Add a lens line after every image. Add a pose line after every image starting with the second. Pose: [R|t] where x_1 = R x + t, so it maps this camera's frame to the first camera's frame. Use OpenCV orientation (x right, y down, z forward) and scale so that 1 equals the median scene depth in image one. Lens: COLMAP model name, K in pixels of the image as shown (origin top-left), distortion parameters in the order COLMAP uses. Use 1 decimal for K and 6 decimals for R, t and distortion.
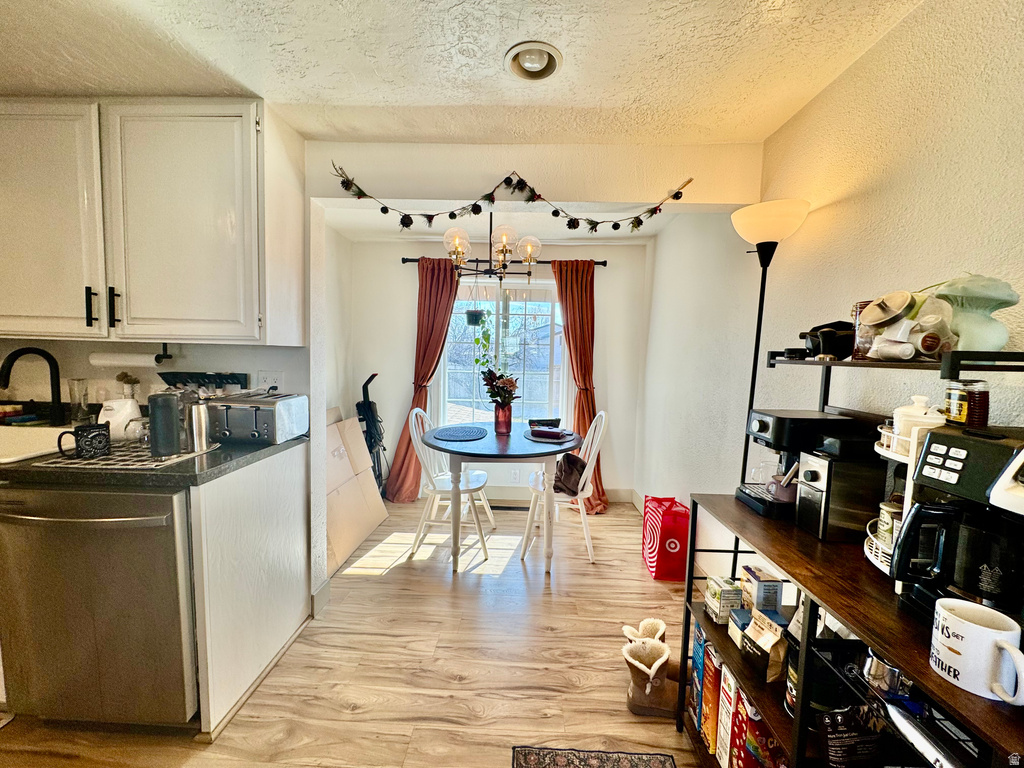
lens RADIAL K [[406.9, 0, 519.2], [0, 406.9, 383.3], [0, 0, 1]] dist [-0.004516, 0.000774]
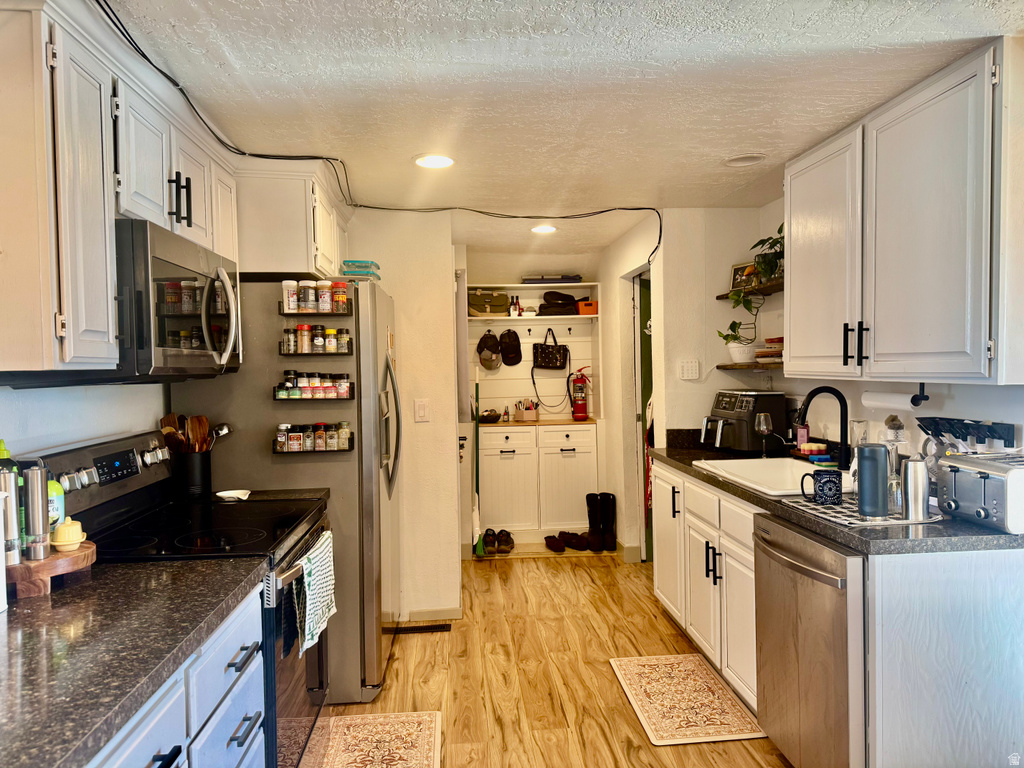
lens RADIAL K [[706.1, 0, 507.0], [0, 706.1, 381.0], [0, 0, 1]] dist [0.042908, -0.058312]
pose [[0.123809, -0.008492, -0.992270, 0.466216], [-0.060332, 0.998049, -0.016069, -0.031155], [0.990470, 0.061855, 0.123055, 0.030848]]
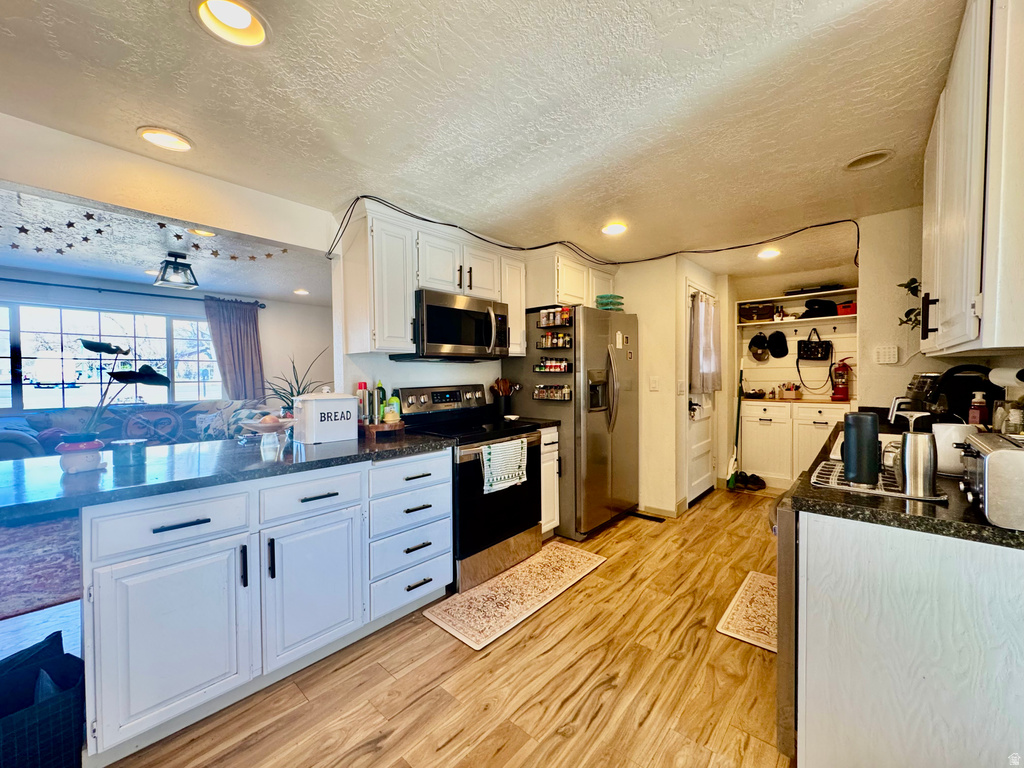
lens RADIAL K [[406.9, 0, 517.4], [0, 406.9, 382.1], [0, 0, 1]] dist [-0.004516, 0.000774]
pose [[-0.626167, 0.000489, -0.779689, 0.240034], [-0.067570, 0.996203, 0.054890, -0.031525], [0.776756, 0.087054, -0.623756, 0.849303]]
